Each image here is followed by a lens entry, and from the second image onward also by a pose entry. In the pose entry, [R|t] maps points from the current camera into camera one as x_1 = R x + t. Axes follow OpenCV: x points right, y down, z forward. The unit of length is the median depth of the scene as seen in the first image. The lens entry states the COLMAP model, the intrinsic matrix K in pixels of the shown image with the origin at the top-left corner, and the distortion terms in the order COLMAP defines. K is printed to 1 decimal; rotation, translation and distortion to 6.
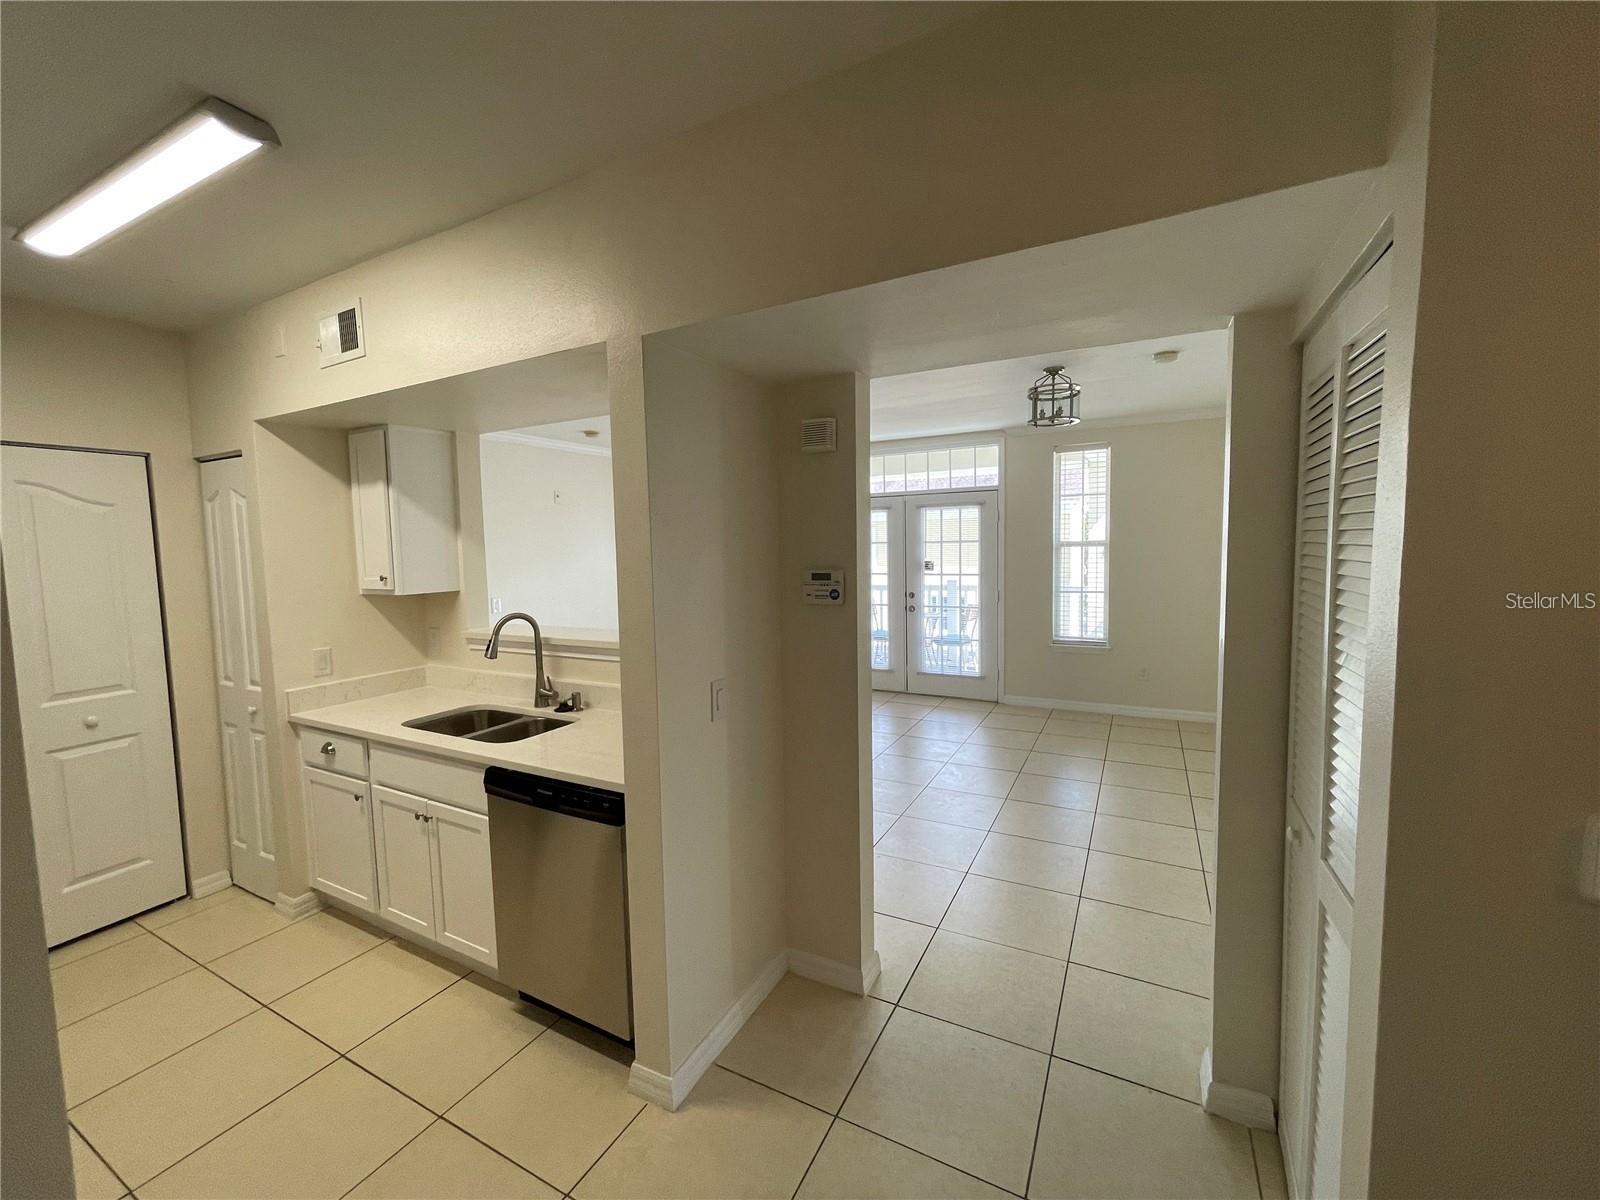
lens RADIAL K [[649.8, 0, 792.5], [0, 649.8, 593.8], [0, 0, 1]] dist [-0.003418, 0.000590]
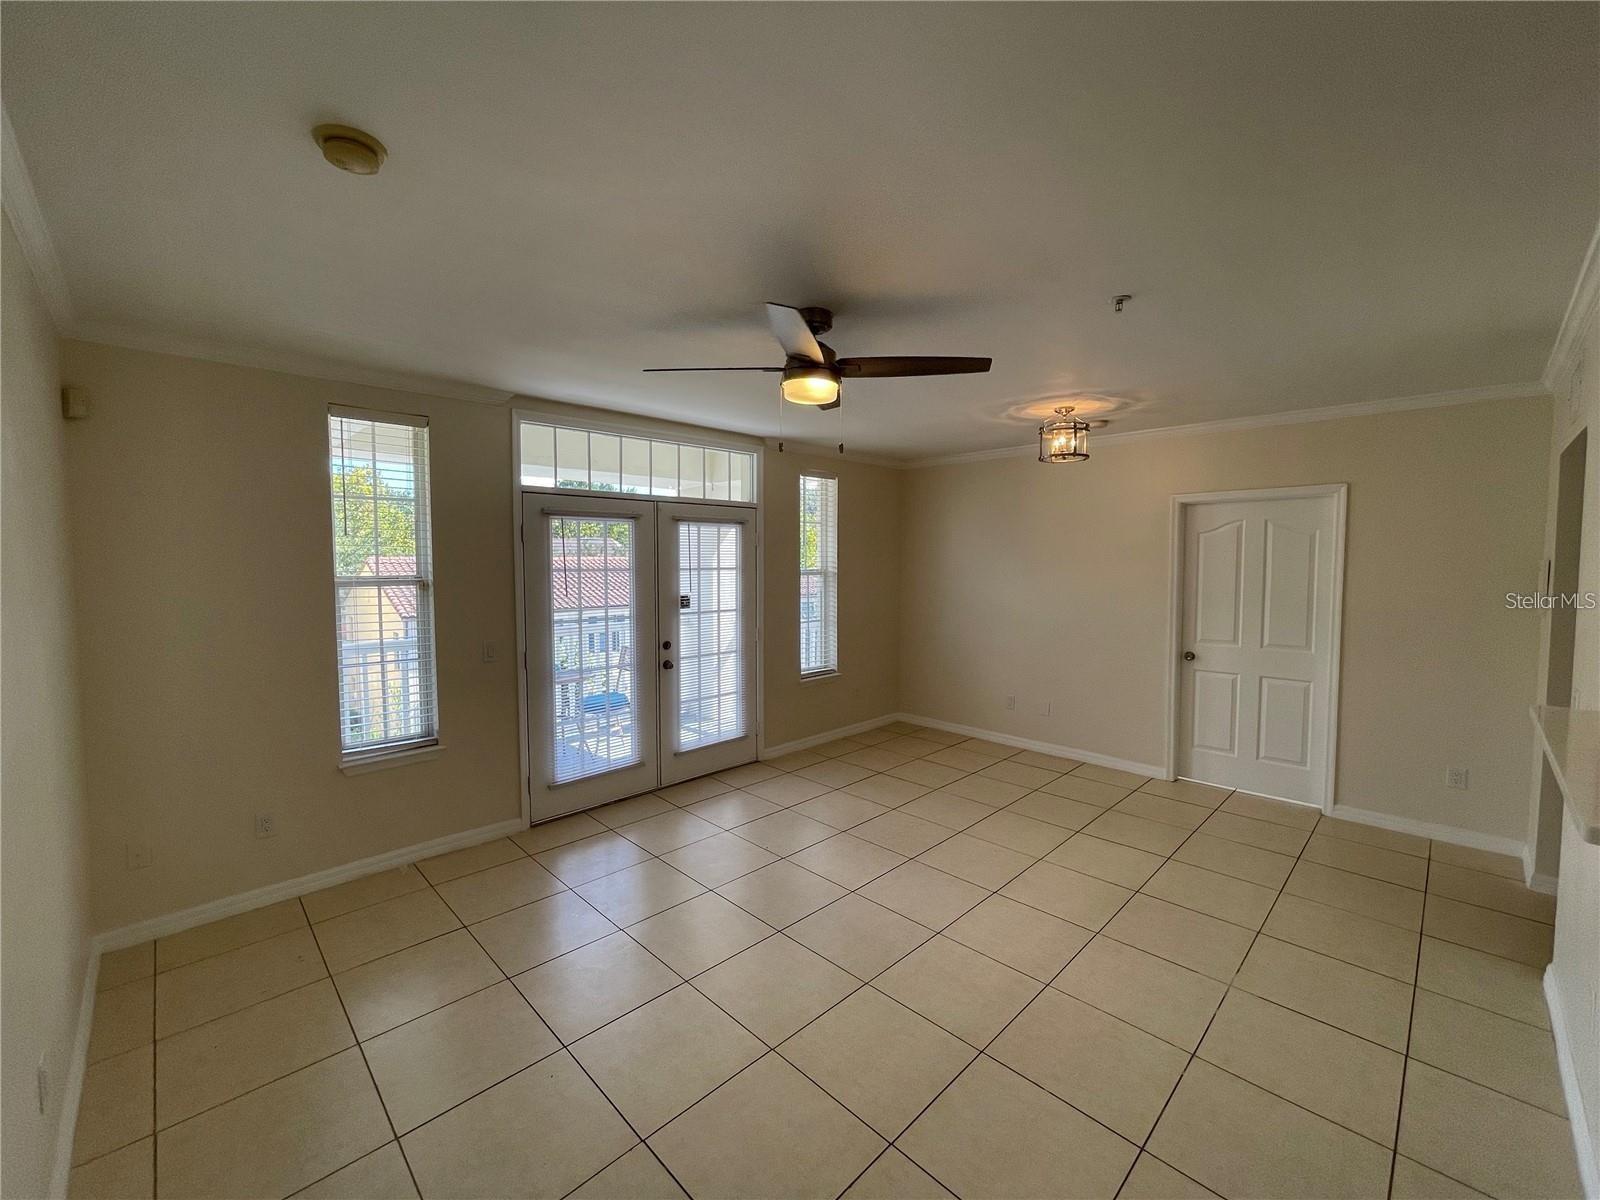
lens RADIAL K [[649.8, 0, 792.5], [0, 649.8, 593.8], [0, 0, 1]] dist [-0.003418, 0.000590]
pose [[0.295364, -0.032677, 0.954826, -0.918878], [0.069335, 0.997513, 0.012690, -0.109817], [-0.952866, 0.062454, 0.296895, 1.379486]]
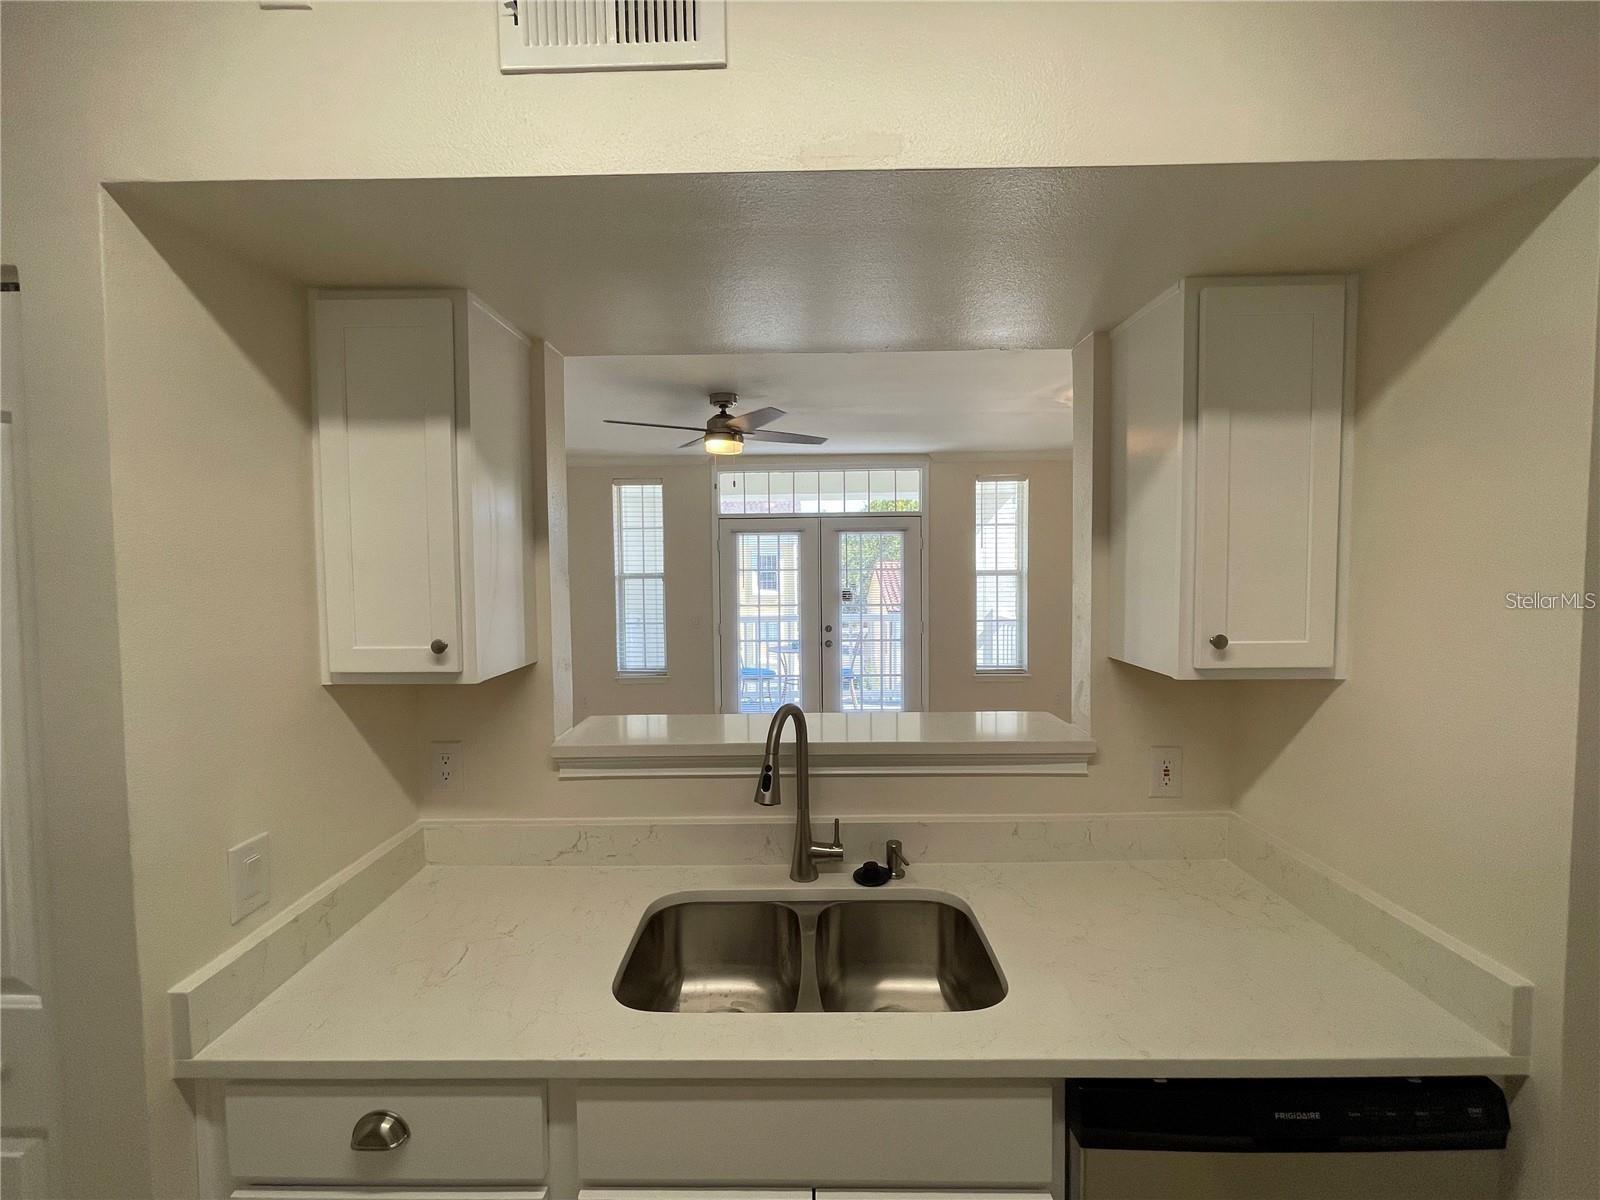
lens RADIAL K [[649.8, 0, 792.5], [0, 649.8, 593.8], [0, 0, 1]] dist [-0.003418, 0.000590]
pose [[0.885104, -0.008930, 0.465307, -0.576698], [0.028087, 0.999018, -0.034254, -0.034861], [-0.464545, 0.043388, 0.884486, 0.477190]]
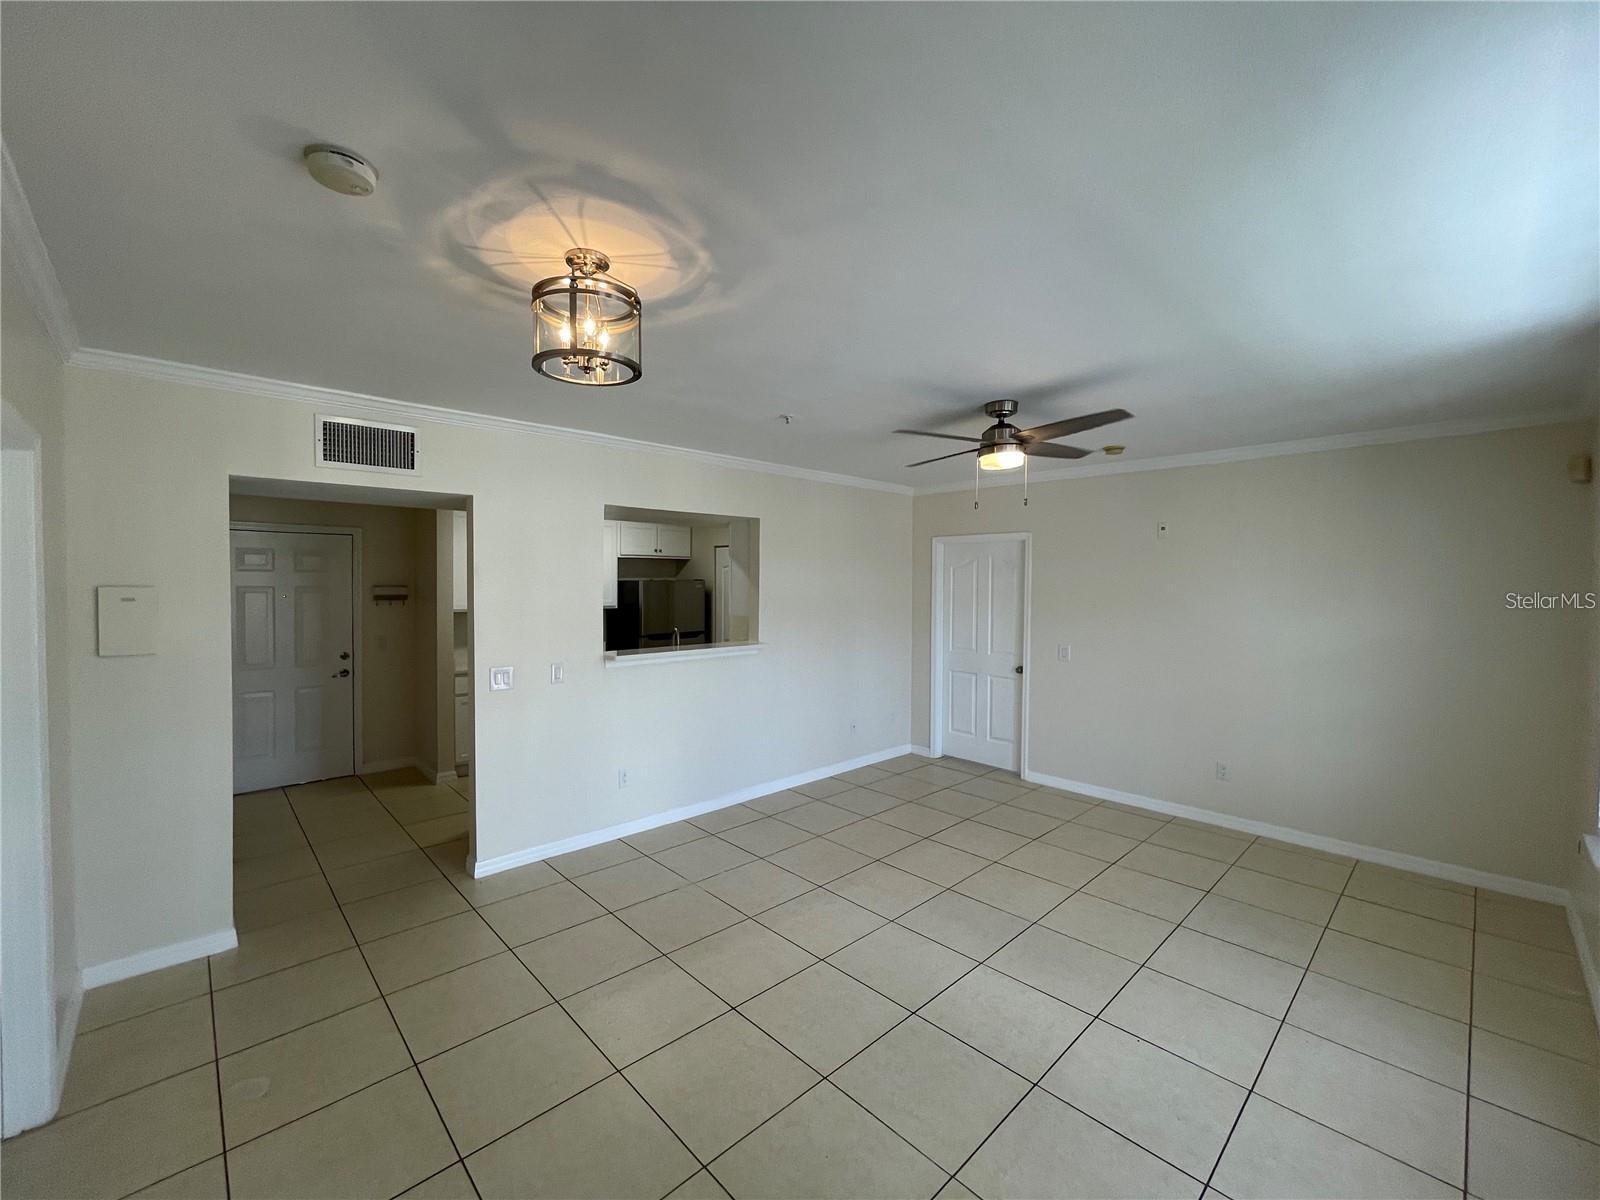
lens RADIAL K [[649.8, 0, 792.5], [0, 649.8, 593.8], [0, 0, 1]] dist [-0.003418, 0.000590]
pose [[-0.312483, 0.037574, -0.949180, 0.998809], [-0.074657, 0.995155, 0.063972, -0.173720], [0.946985, 0.090853, -0.308164, 1.607118]]
